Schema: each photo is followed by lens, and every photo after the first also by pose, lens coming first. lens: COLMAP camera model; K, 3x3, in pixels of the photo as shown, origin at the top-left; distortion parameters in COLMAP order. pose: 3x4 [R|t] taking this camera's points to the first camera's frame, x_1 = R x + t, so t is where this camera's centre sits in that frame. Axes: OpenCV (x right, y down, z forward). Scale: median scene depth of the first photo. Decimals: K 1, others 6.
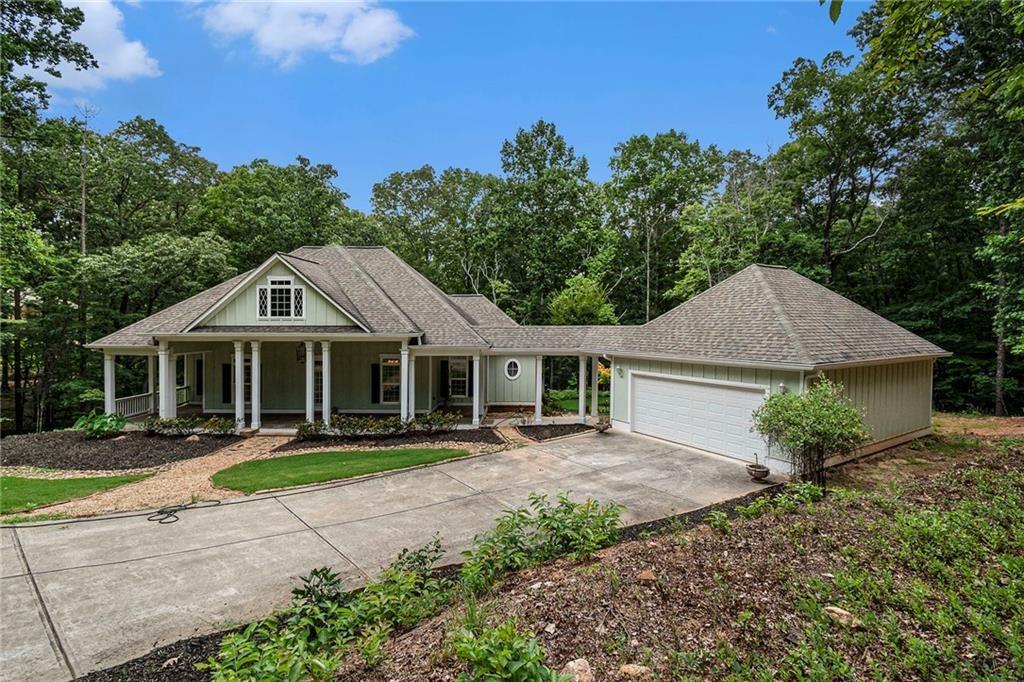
lens RADIAL K [[468.4, 0, 512.2], [0, 468.4, 335.3], [0, 0, 1]] dist [0.019903, -0.000300]
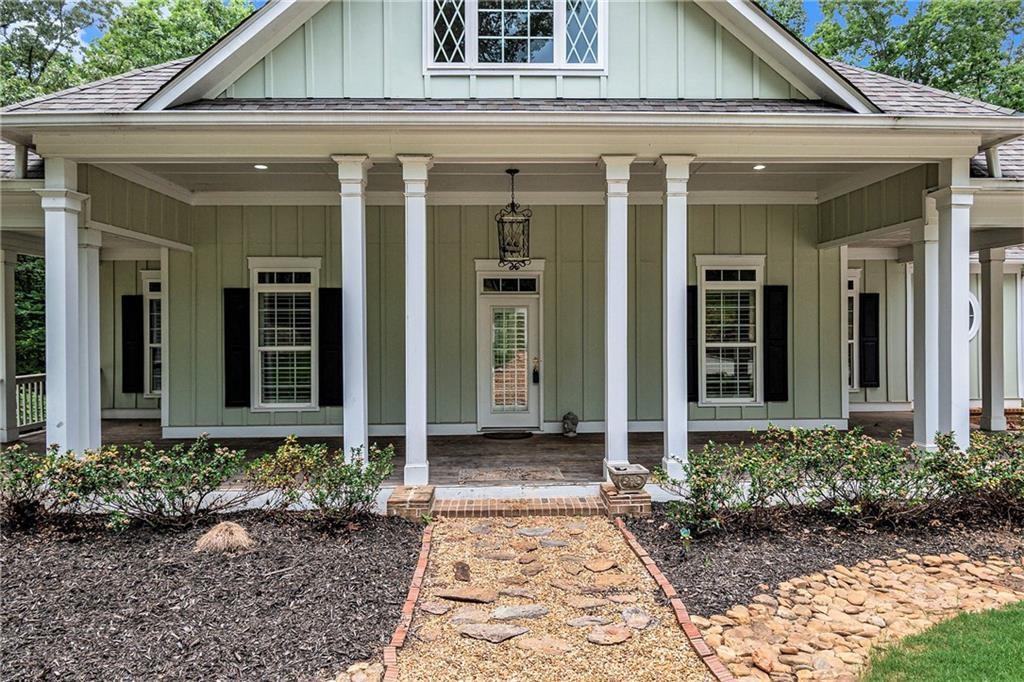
lens RADIAL K [[631.7, 0, 512.0], [0, 631.7, 341.0], [0, 0, 1]] dist [-0.005145, -0.001819]
pose [[0.998163, -0.008081, 0.060045, -0.515780], [0.008131, 0.999967, -0.000576, 0.117003], [-0.060038, 0.001063, 0.998196, 0.644143]]
